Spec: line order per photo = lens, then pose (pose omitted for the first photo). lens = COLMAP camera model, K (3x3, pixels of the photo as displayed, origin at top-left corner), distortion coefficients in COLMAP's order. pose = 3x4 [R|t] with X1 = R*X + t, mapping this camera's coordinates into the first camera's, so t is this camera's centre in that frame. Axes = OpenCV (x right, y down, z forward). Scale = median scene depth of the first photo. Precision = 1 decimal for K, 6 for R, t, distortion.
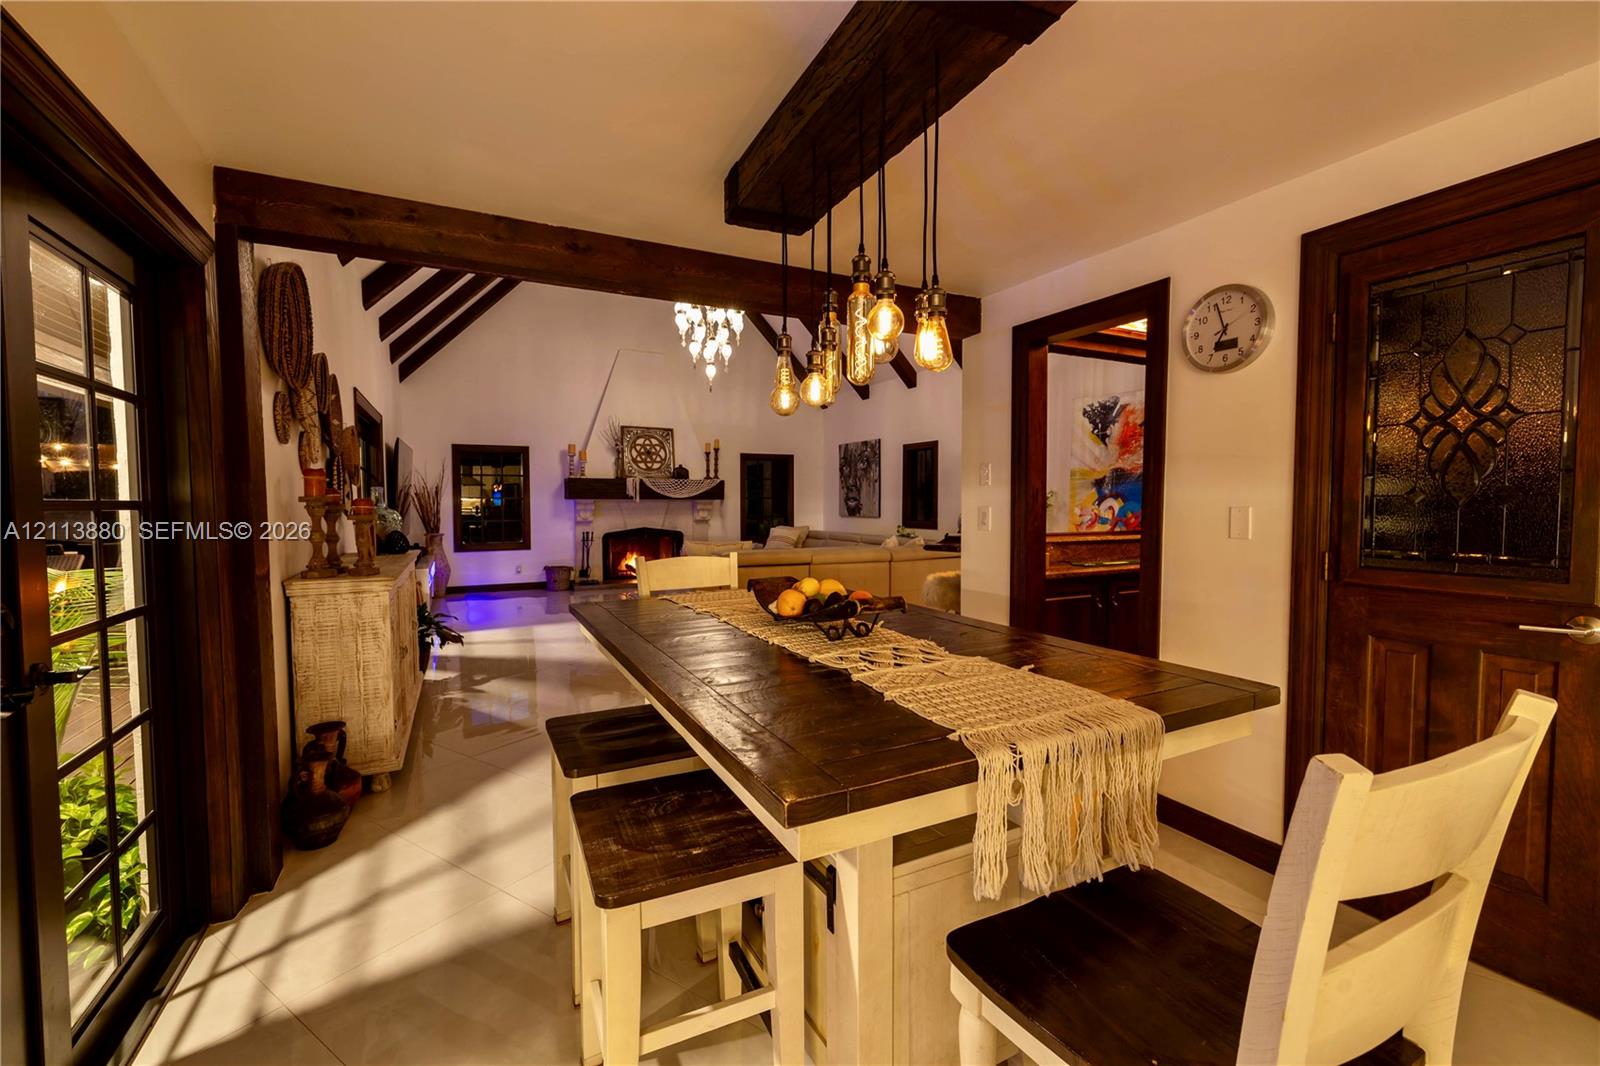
lens RADIAL K [[684.1, 0, 800.7], [0, 684.1, 537.2], [0, 0, 1]] dist [0.002371, -0.000222]
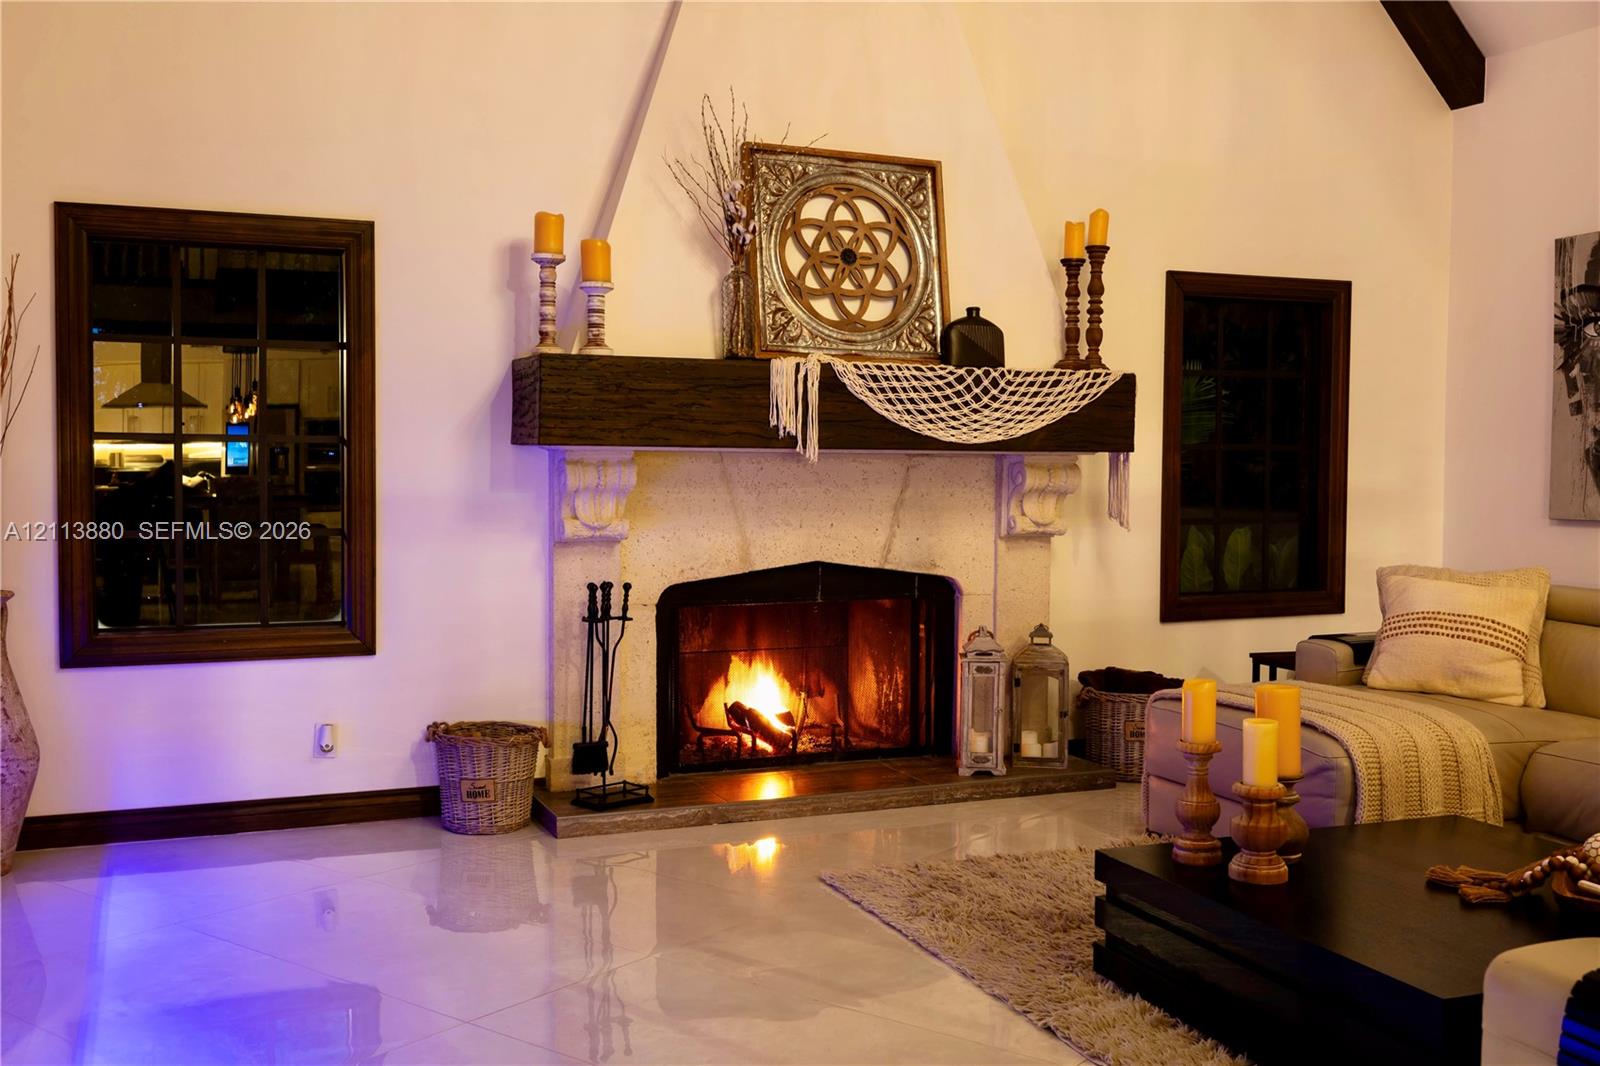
lens RADIAL K [[1593.3, 0, 801.1], [0, 1593.3, 527.8], [0, 0, 1]] dist [-0.000421, 0.000000]
pose [[0.996840, 0.013247, -0.078324, -0.198503], [-0.013700, 0.999892, -0.005258, -0.024555], [0.078245, 0.006315, 0.996914, 0.445779]]
